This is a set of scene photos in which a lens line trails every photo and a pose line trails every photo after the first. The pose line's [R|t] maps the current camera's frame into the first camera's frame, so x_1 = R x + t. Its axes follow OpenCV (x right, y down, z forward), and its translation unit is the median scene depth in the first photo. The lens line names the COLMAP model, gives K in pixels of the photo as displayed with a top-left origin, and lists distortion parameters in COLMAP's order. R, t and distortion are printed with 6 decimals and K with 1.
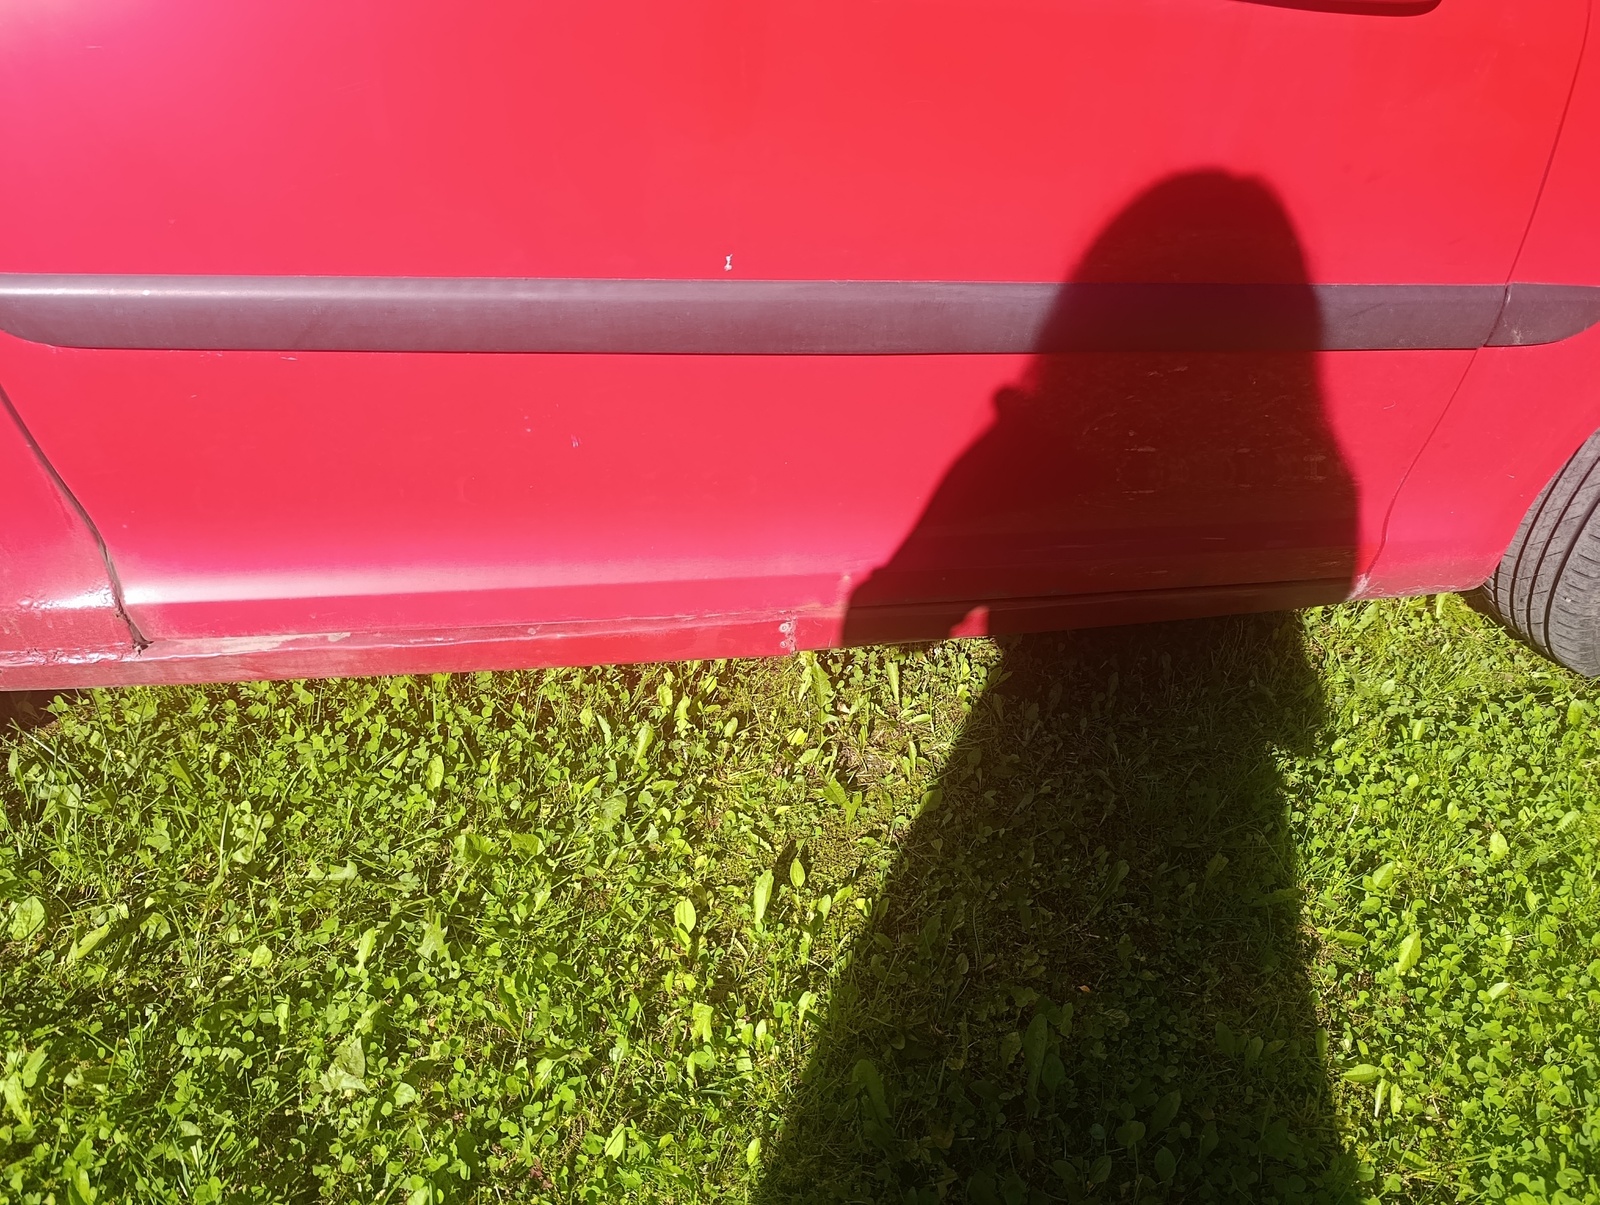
lens RADIAL K [[1085.6, 0, 792.6], [0, 1085.6, 581.6], [0, 0, 1]] dist [0.014314, -0.029400]
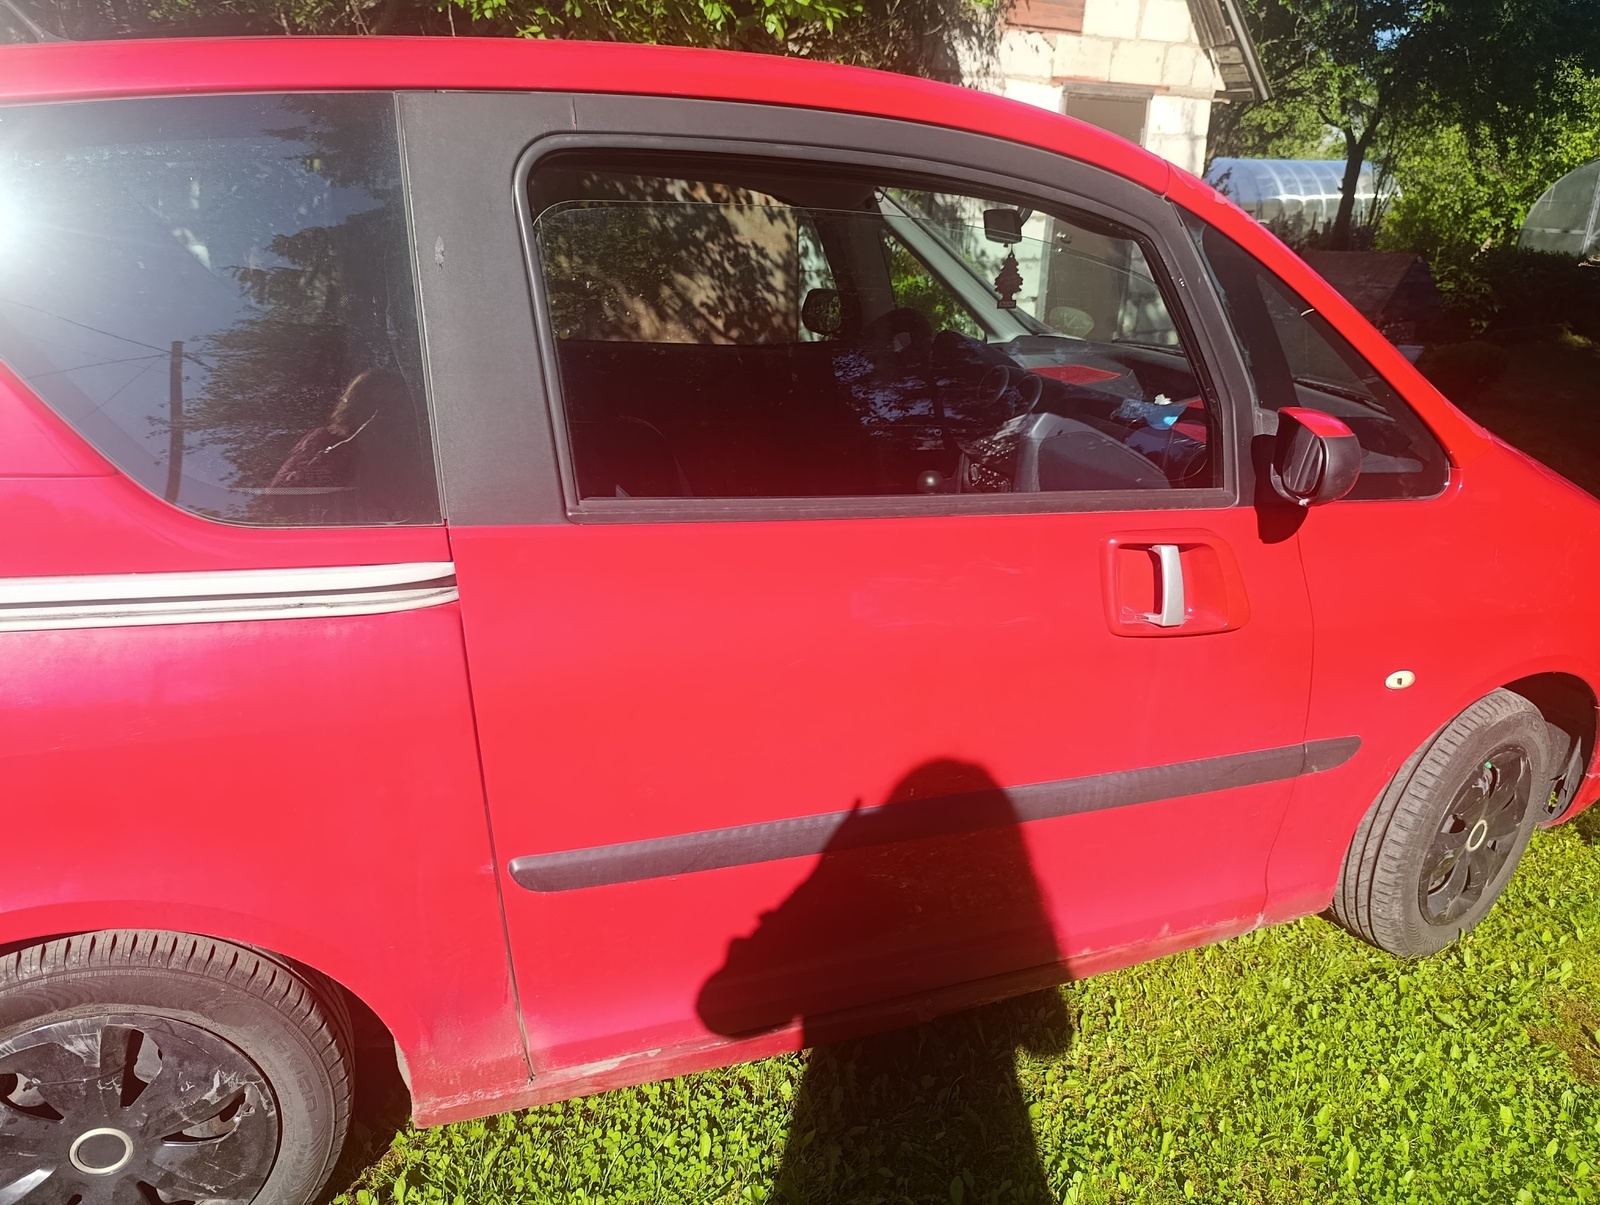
lens RADIAL K [[1085.6, 0, 792.6], [0, 1085.6, 581.6], [0, 0, 1]] dist [0.014314, -0.029400]
pose [[0.981744, -0.075951, 0.174387, -0.400582], [0.123986, 0.950806, -0.283895, -0.104704], [-0.144246, 0.300333, 0.942864, -0.563970]]
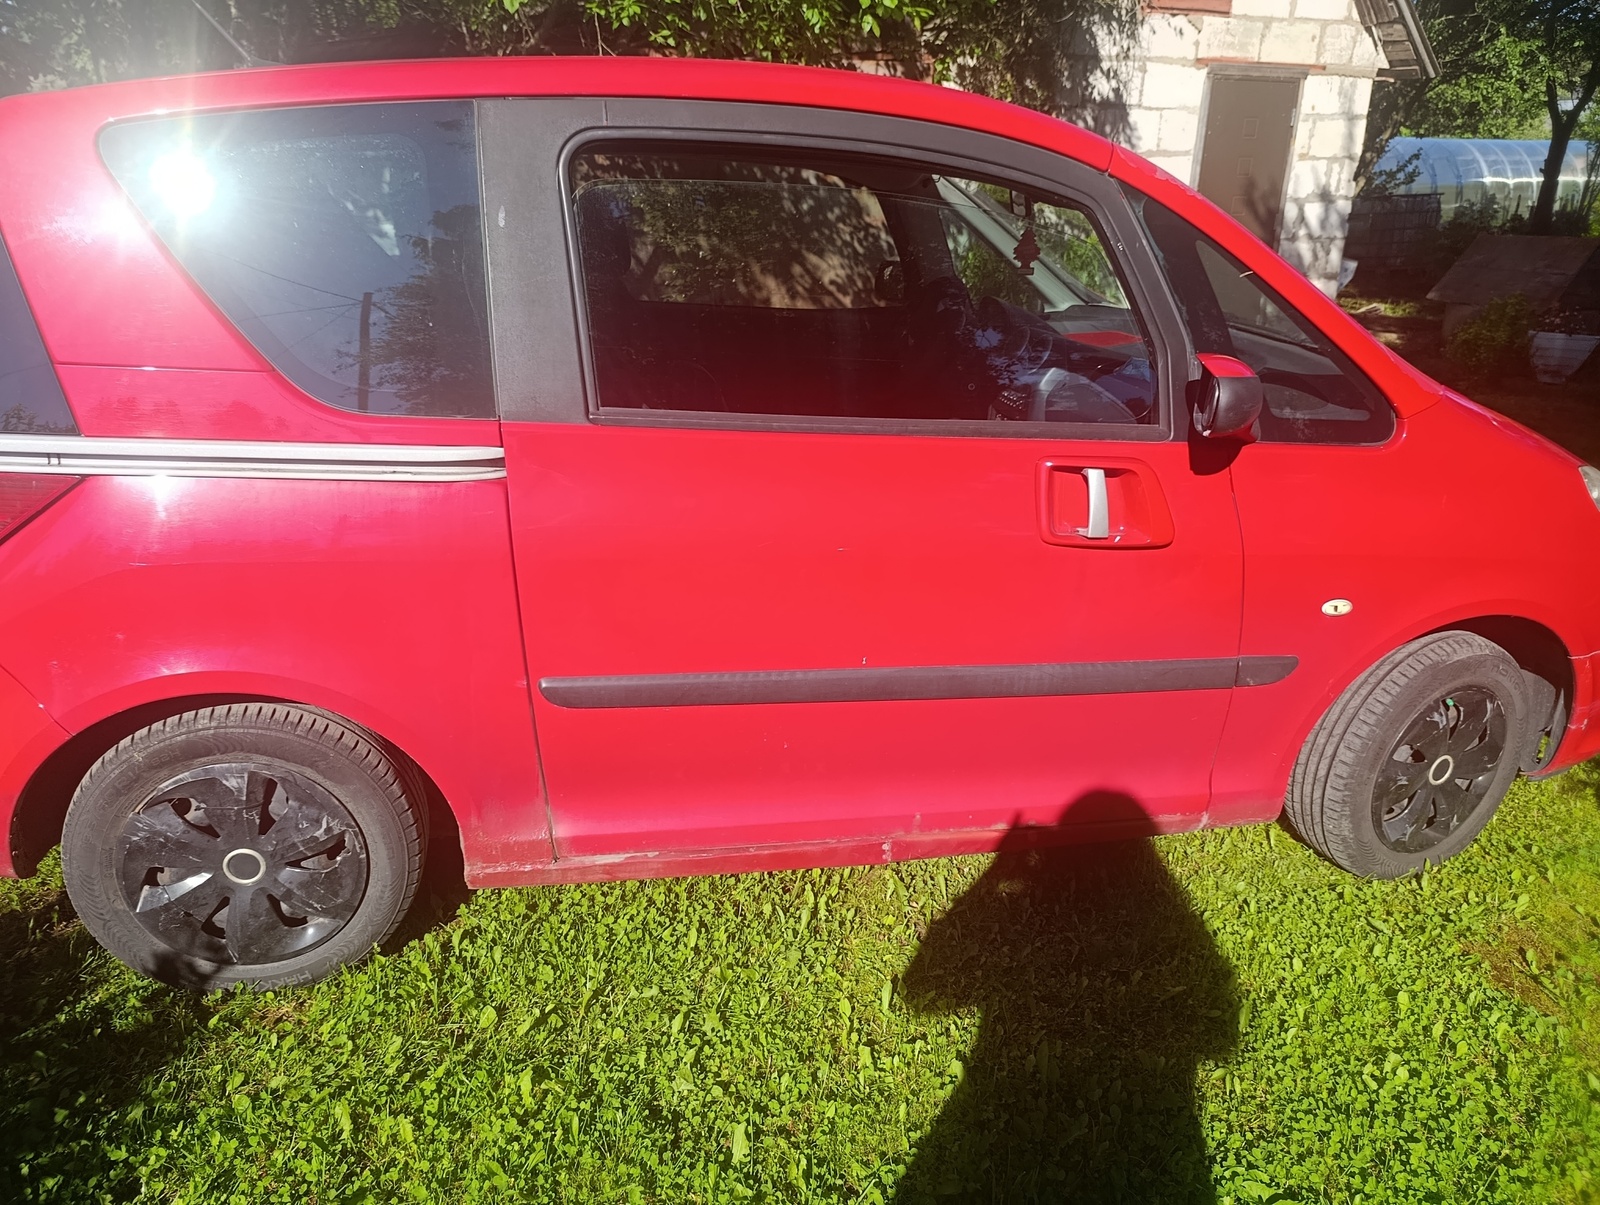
lens RADIAL K [[1082.6, 0, 773.8], [0, 1082.6, 568.3], [0, 0, 1]] dist [0.019547, -0.034060]
pose [[0.999636, -0.024307, 0.011741, -0.198210], [0.026689, 0.955176, -0.294833, 0.123220], [-0.004049, 0.295039, 0.955477, -0.848436]]
